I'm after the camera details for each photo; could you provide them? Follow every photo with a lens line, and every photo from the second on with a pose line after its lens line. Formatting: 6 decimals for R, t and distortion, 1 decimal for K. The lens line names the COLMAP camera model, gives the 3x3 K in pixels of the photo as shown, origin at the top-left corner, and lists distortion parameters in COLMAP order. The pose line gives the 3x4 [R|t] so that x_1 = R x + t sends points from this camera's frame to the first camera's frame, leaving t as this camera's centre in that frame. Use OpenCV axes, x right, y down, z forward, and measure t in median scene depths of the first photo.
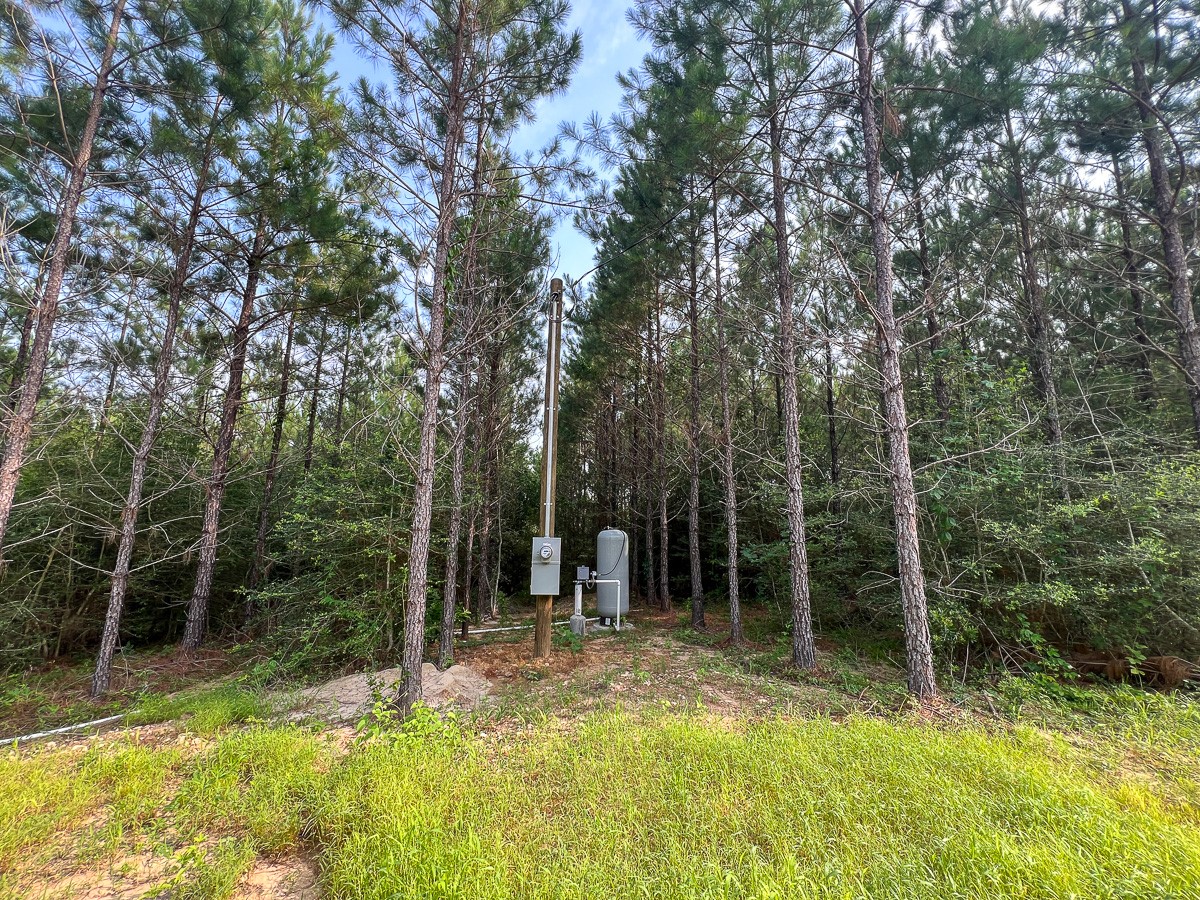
lens RADIAL K [[478.6, 0, 596.4], [0, 478.6, 449.6], [0, 0, 1]] dist [0.000522, -0.000038]
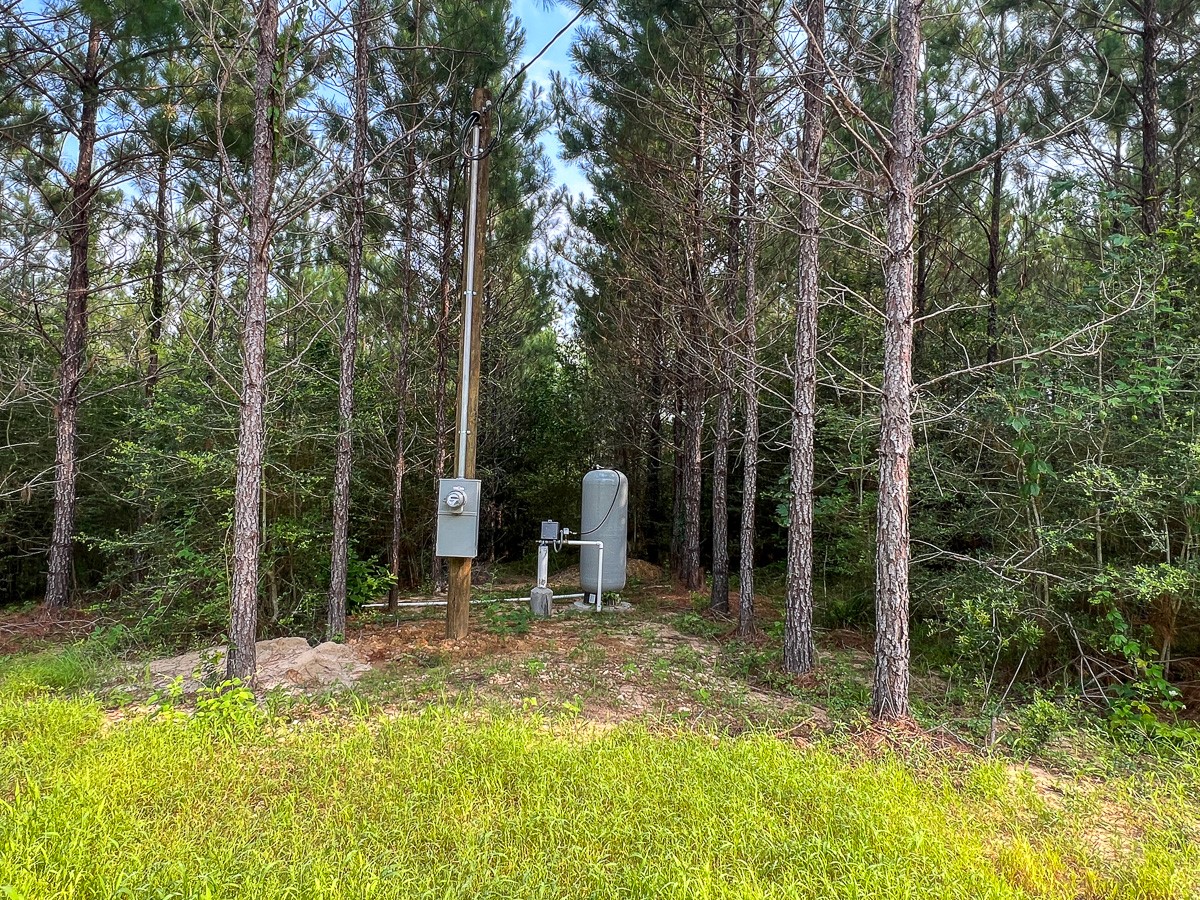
lens RADIAL K [[733.6, 0, 600.0], [0, 733.6, 450.0], [0, 0, 1]] dist [-0.001671, -0.000001]
pose [[0.988086, 0.014049, -0.153261, 0.272101], [0.007562, 0.990190, 0.139520, -0.009108], [0.153718, -0.139017, 0.978287, -0.026326]]
